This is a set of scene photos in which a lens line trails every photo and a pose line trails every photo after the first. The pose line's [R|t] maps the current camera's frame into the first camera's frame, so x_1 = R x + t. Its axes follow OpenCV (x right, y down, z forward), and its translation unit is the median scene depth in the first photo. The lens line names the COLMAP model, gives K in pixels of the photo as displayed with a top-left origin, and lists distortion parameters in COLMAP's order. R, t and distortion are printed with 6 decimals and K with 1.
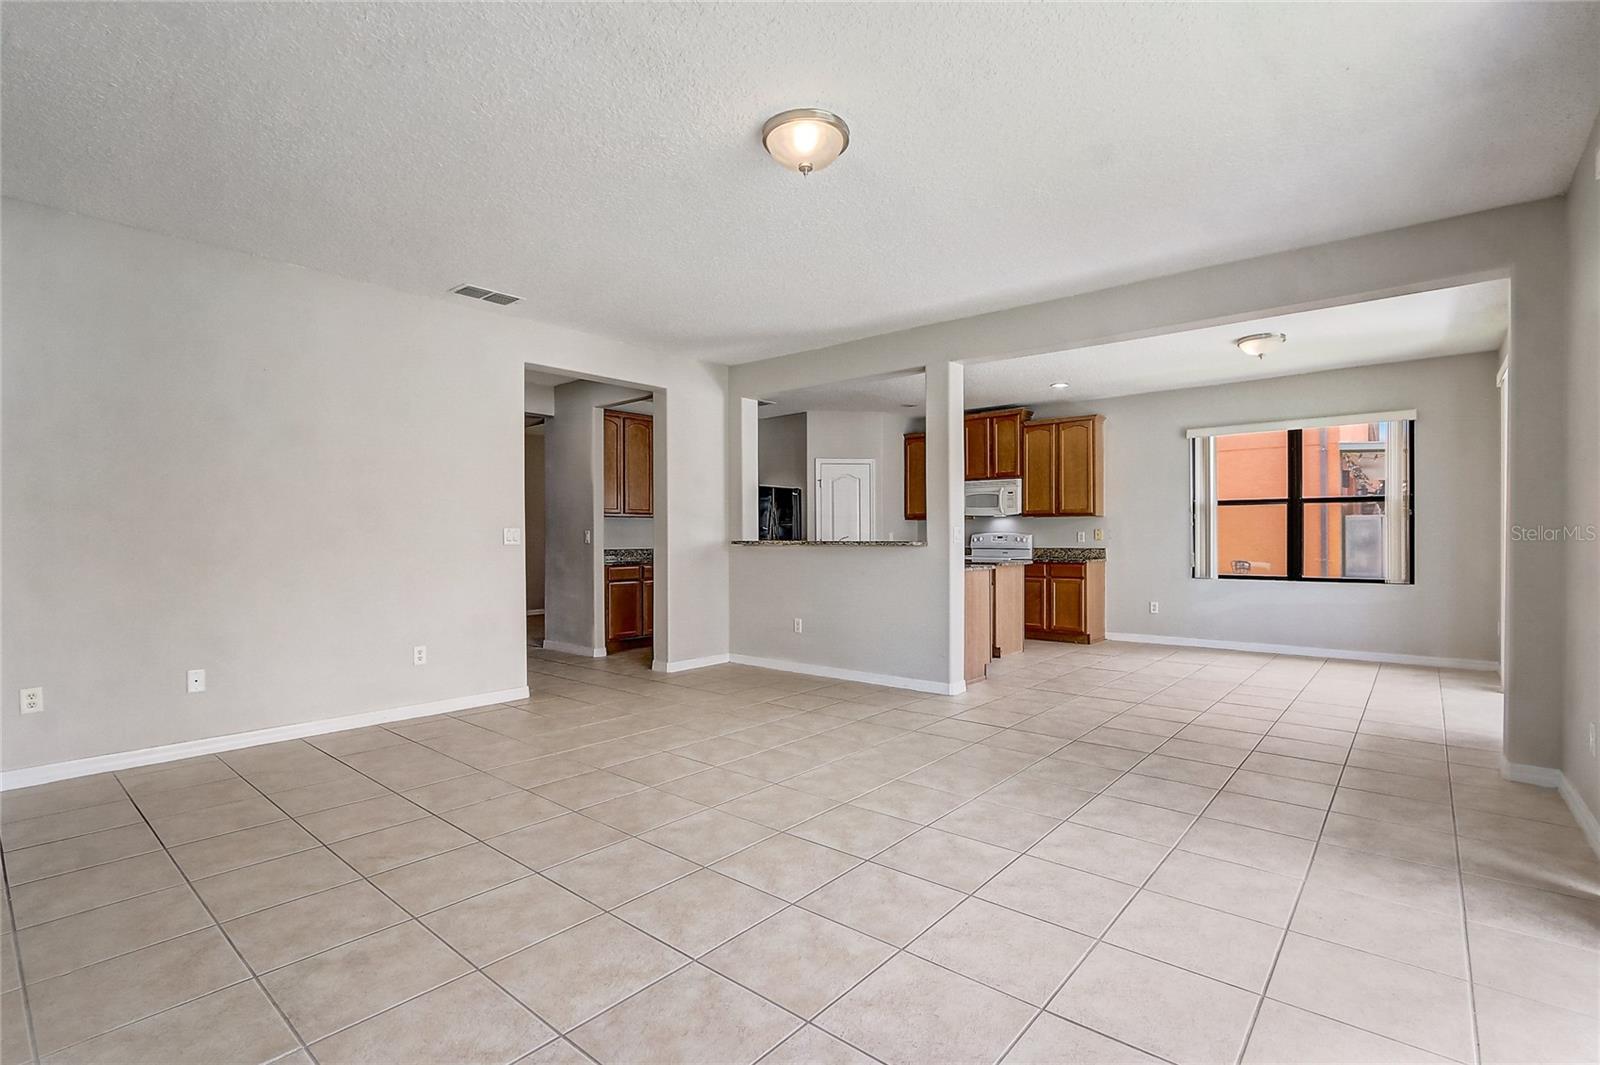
lens RADIAL K [[747.4, 0, 806.0], [0, 747.4, 539.1], [0, 0, 1]] dist [-0.018017, 0.000592]
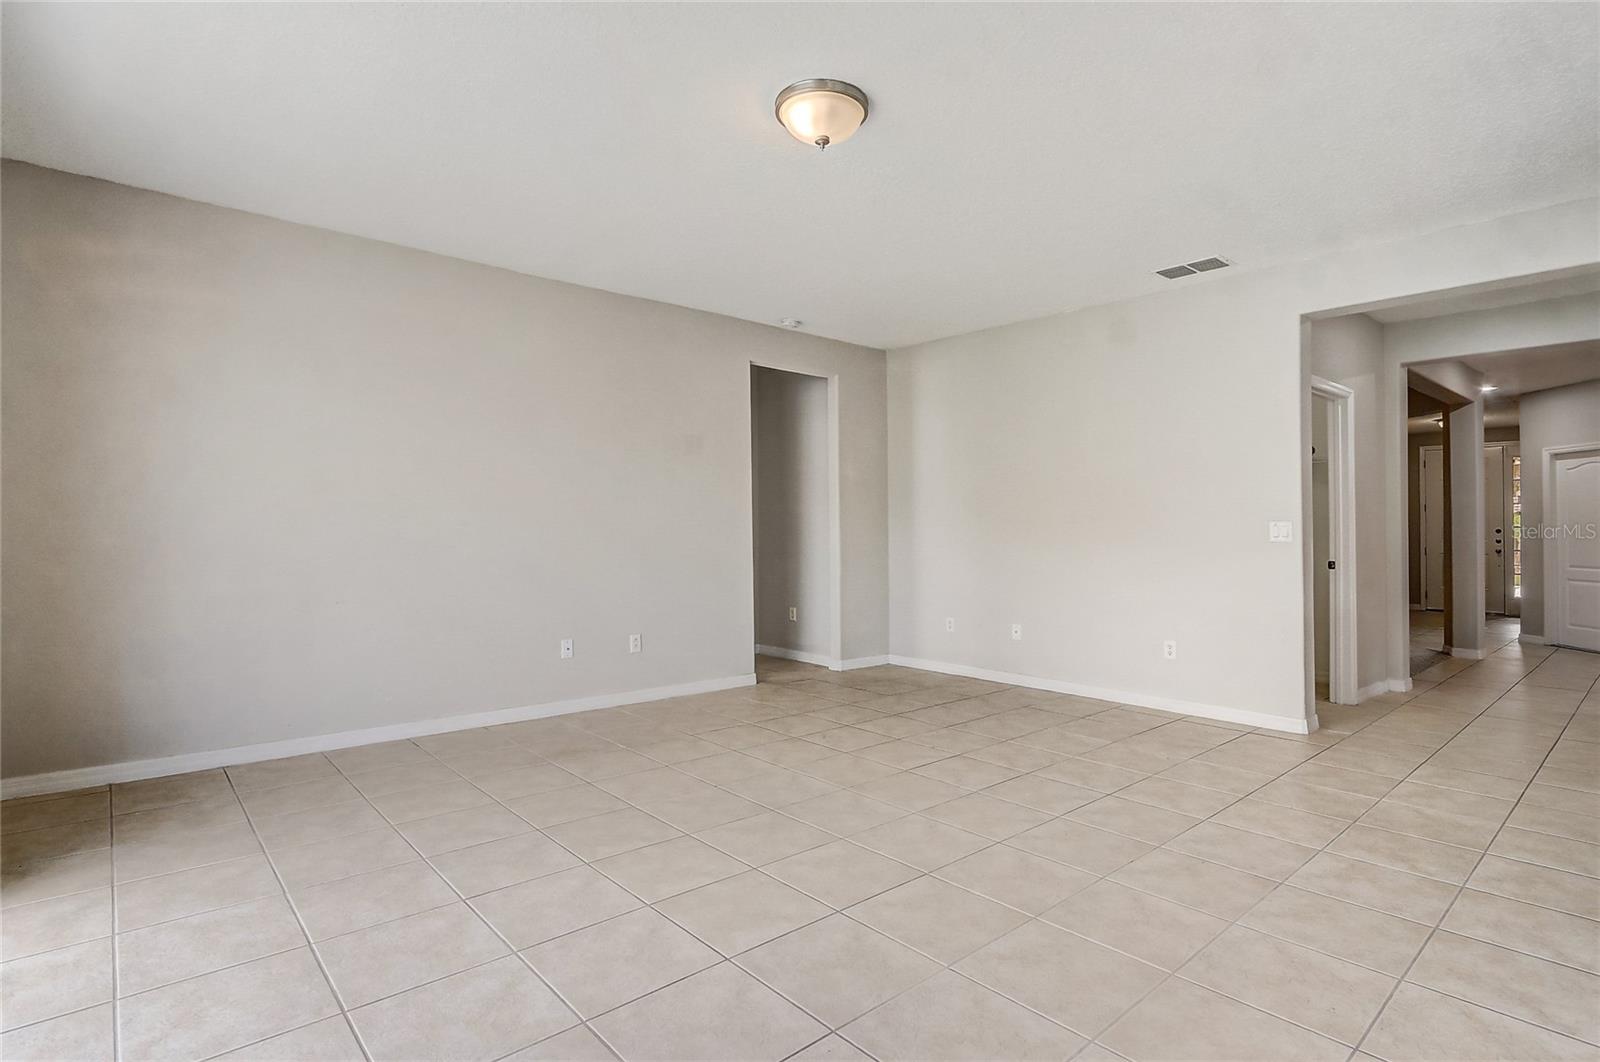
lens RADIAL K [[747.4, 0, 788.2], [0, 747.4, 551.3], [0, 0, 1]] dist [-0.018017, 0.000592]
pose [[-0.124121, 0.030477, -0.991799, 0.656708], [-0.007873, 0.999466, 0.031698, -0.005477], [0.992236, 0.011743, -0.123815, 0.747300]]
